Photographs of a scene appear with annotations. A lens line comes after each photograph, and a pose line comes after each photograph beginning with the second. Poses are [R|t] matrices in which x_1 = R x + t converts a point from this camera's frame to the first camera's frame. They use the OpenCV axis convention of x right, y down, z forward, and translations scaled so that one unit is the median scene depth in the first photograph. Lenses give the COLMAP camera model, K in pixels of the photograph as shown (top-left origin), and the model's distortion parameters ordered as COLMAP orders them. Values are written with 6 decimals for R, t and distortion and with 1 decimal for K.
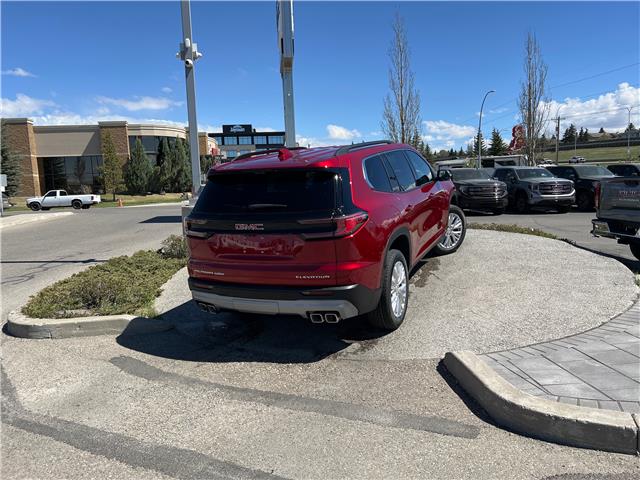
lens RADIAL K [[481.9, 0, 325.0], [0, 481.9, 242.4], [0, 0, 1]] dist [0.041550, -0.041842]
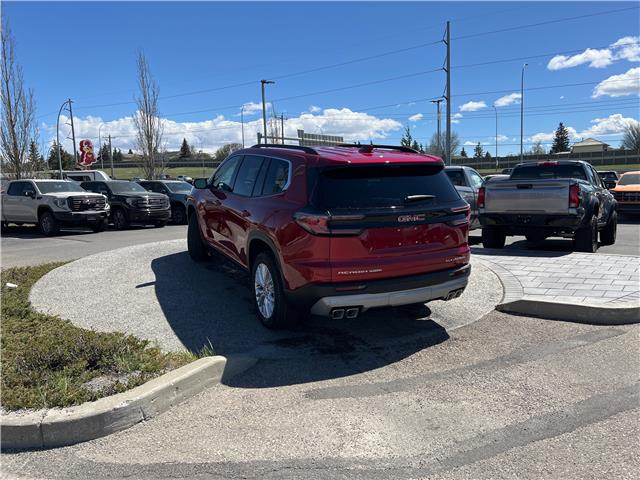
lens RADIAL K [[481.9, 0, 322.0], [0, 481.9, 238.5], [0, 0, 1]] dist [0.041550, -0.041842]
pose [[0.628331, -0.072050, 0.774602, -0.938909], [0.105642, 0.994381, 0.006800, -0.014556], [-0.770740, 0.077558, 0.632412, 0.441925]]
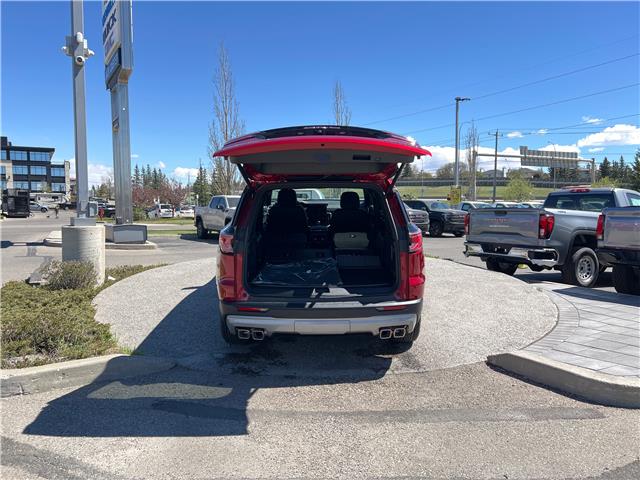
lens RADIAL K [[481.9, 0, 323.4], [0, 481.9, 239.1], [0, 0, 1]] dist [0.041550, -0.041842]
pose [[0.904895, 0.004142, 0.425615, -0.492811], [0.023782, 0.997898, -0.060275, 0.015550], [-0.424970, 0.064665, 0.902895, 0.116833]]
